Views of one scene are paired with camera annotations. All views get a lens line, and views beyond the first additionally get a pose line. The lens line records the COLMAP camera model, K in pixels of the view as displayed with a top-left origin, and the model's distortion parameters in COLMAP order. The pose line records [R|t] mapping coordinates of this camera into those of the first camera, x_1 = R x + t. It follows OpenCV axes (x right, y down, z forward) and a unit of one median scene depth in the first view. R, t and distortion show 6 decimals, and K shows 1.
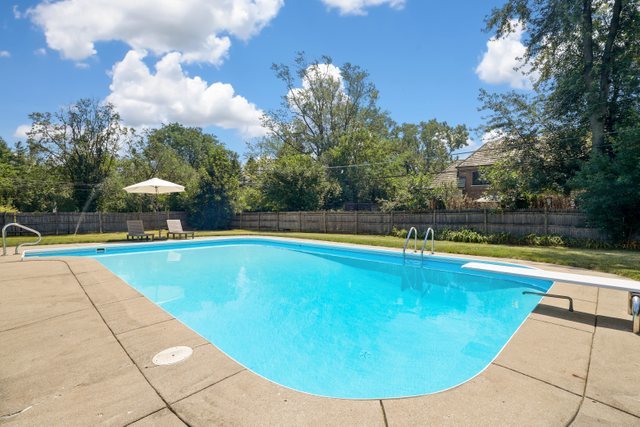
lens RADIAL K [[297.7, 0, 317.1], [0, 297.7, 216.0], [0, 0, 1]] dist [-0.015530, 0.000767]
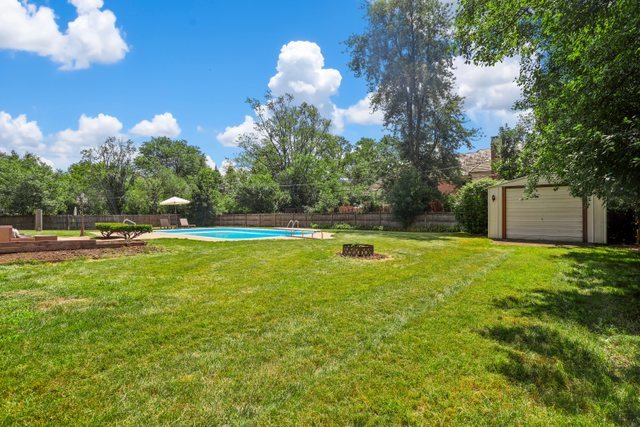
lens RADIAL K [[297.7, 0, 320.7], [0, 297.7, 211.8], [0, 0, 1]] dist [-0.015530, 0.000767]
pose [[0.997573, -0.003726, 0.069528, 0.133140], [0.004963, 0.999832, -0.017620, 0.003668], [-0.069450, 0.017922, 0.997424, -0.496352]]
